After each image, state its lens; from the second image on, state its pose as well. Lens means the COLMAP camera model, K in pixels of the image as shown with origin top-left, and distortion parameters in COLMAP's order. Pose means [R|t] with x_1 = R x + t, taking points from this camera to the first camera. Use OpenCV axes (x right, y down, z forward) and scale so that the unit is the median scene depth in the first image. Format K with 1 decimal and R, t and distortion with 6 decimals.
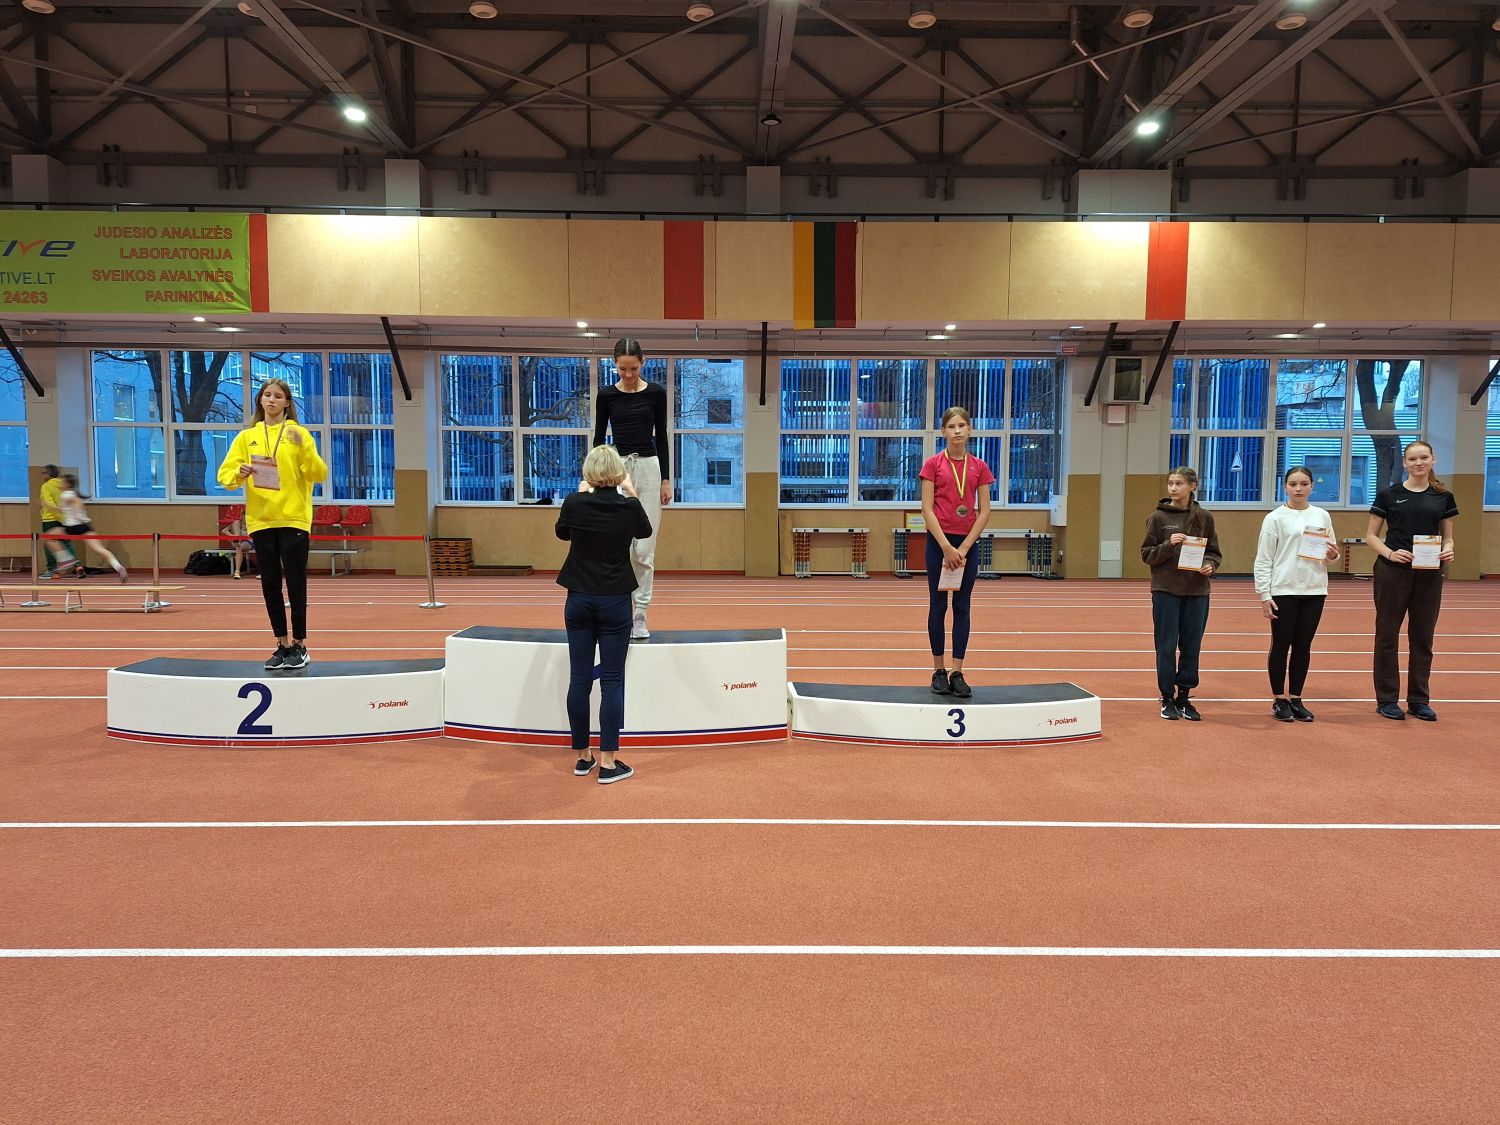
lens RADIAL K [[1179.9, 0, 753.5], [0, 1179.9, 588.1], [0, 0, 1]] dist [0.074268, -0.082269]
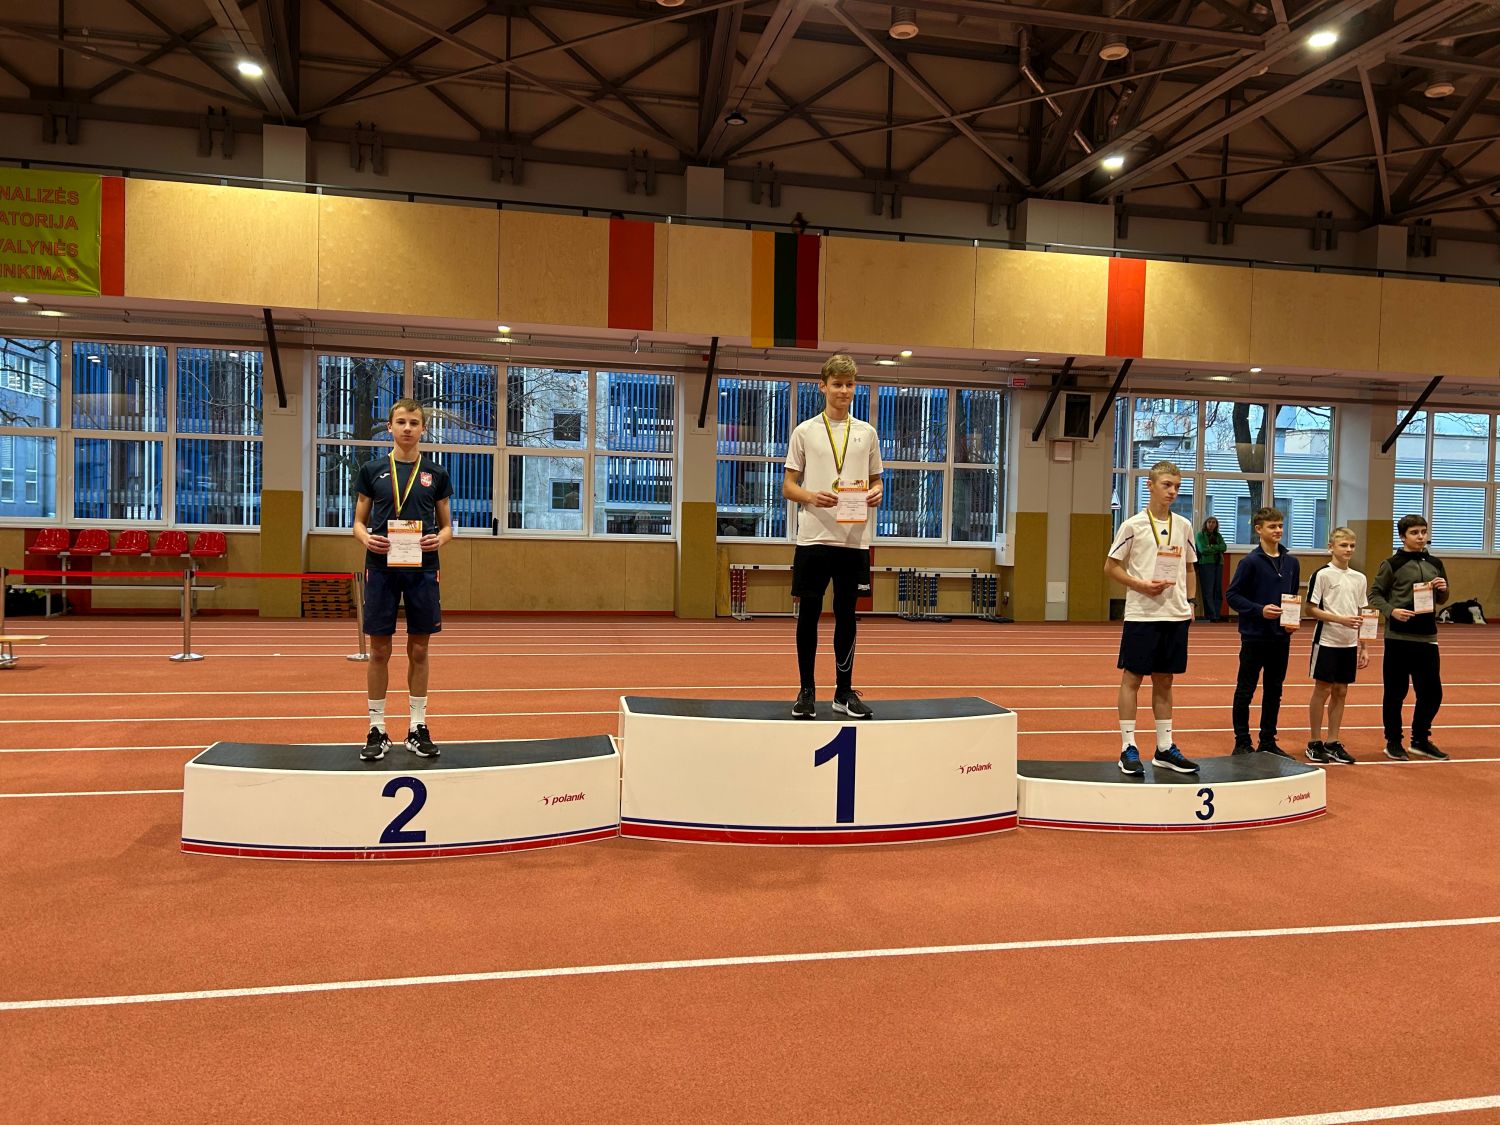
lens RADIAL K [[1276.5, 0, 769.0], [0, 1276.5, 561.0], [0, 0, 1]] dist [0.052853, -0.065287]
pose [[0.975740, 0.012317, 0.218585, -0.152711], [-0.002720, 0.999021, -0.044150, -0.011045], [-0.218915, 0.042484, 0.974819, 0.046825]]
